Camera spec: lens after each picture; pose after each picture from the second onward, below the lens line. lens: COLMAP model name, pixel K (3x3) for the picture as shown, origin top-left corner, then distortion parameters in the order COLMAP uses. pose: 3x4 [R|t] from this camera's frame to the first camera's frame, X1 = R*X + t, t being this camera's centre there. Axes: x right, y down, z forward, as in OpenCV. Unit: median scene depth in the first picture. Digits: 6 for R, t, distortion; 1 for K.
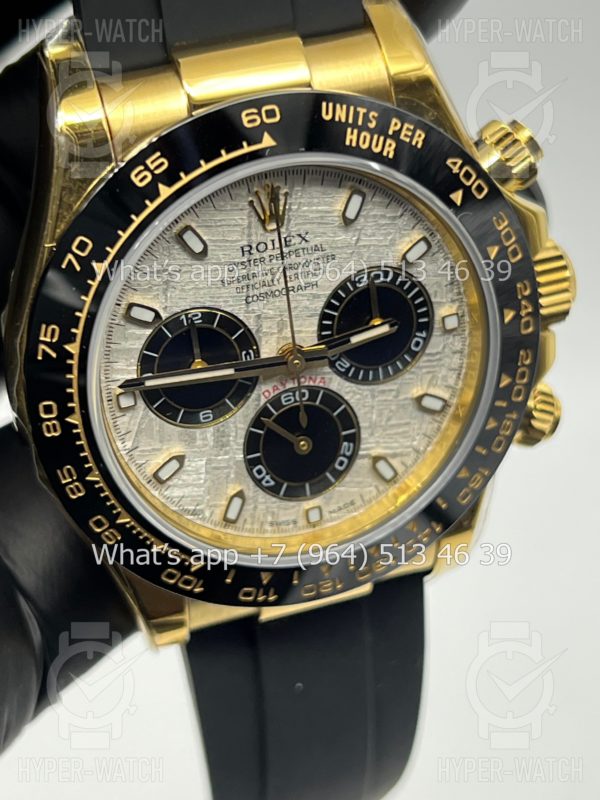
lens RADIAL K [[1892.1, 0, 300.0], [0, 1892.1, 400.0], [0, 0, 1]] dist [0.243089, -0.417383]
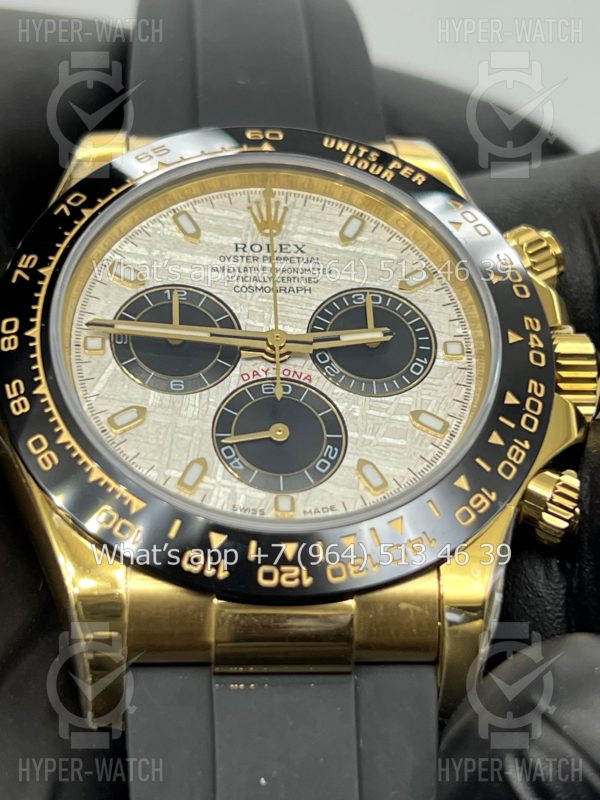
lens RADIAL K [[1892.1, 0, 300.0], [0, 1892.1, 400.0], [0, 0, 1]] dist [0.243089, -0.417383]
pose [[0.972033, -0.052611, -0.228874, 0.227559], [-0.149228, 0.614152, -0.774950, 0.742134], [0.181335, 0.787432, 0.589125, 0.465109]]
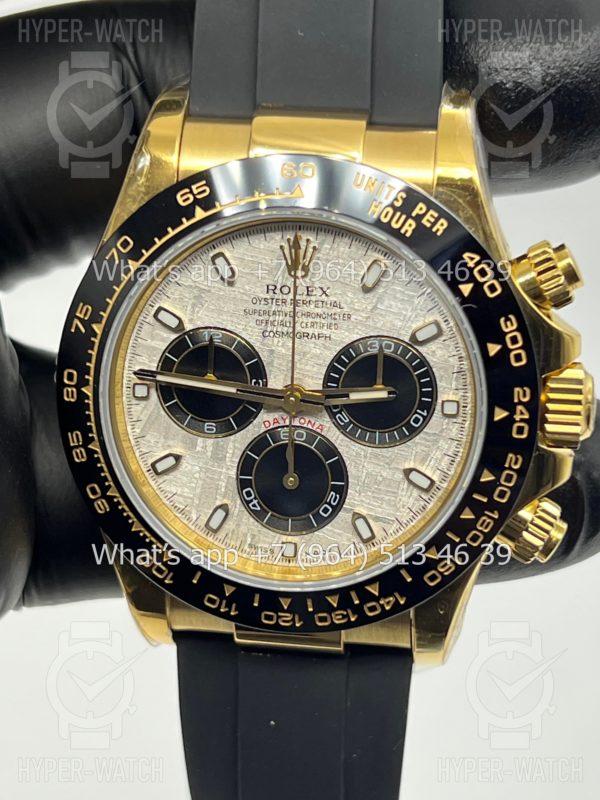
lens RADIAL K [[1892.1, 0, 300.0], [0, 1892.1, 400.0], [0, 0, 1]] dist [0.243089, -0.417383]
pose [[0.881668, 0.236708, -0.408204, 0.455185], [-0.299485, 0.949216, -0.096421, 0.085815], [0.364650, 0.207262, 0.907784, -0.001723]]
